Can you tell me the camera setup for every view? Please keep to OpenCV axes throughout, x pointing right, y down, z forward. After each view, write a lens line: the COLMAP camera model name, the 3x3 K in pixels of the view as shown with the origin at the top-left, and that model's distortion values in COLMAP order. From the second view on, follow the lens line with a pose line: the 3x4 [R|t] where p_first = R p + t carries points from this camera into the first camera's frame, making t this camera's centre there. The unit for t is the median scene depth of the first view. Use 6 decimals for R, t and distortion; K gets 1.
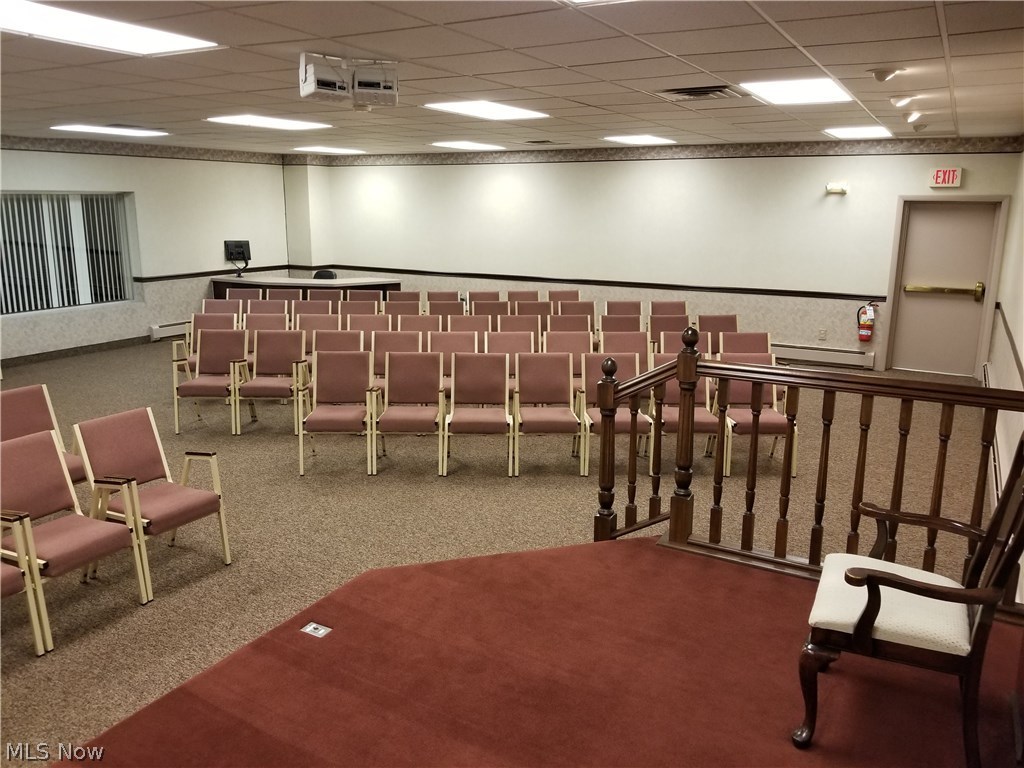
lens RADIAL K [[825.0, 0, 505.9], [0, 825.0, 377.4], [0, 0, 1]] dist [0.012893, -0.028542]
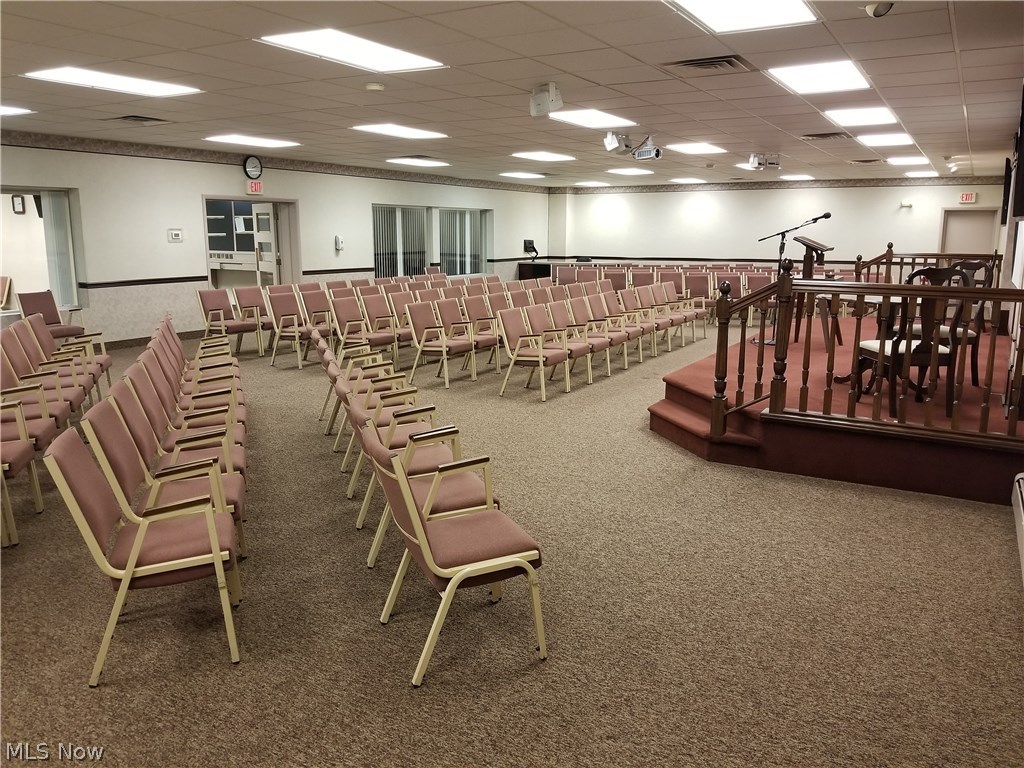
lens RADIAL K [[825.0, 0, 514.4], [0, 825.0, 387.1], [0, 0, 1]] dist [0.012893, -0.028542]
pose [[0.999972, -0.003831, -0.006486, -0.417692], [0.003680, 0.999726, -0.023134, 0.196443], [0.006572, 0.023110, 0.999711, -0.750577]]
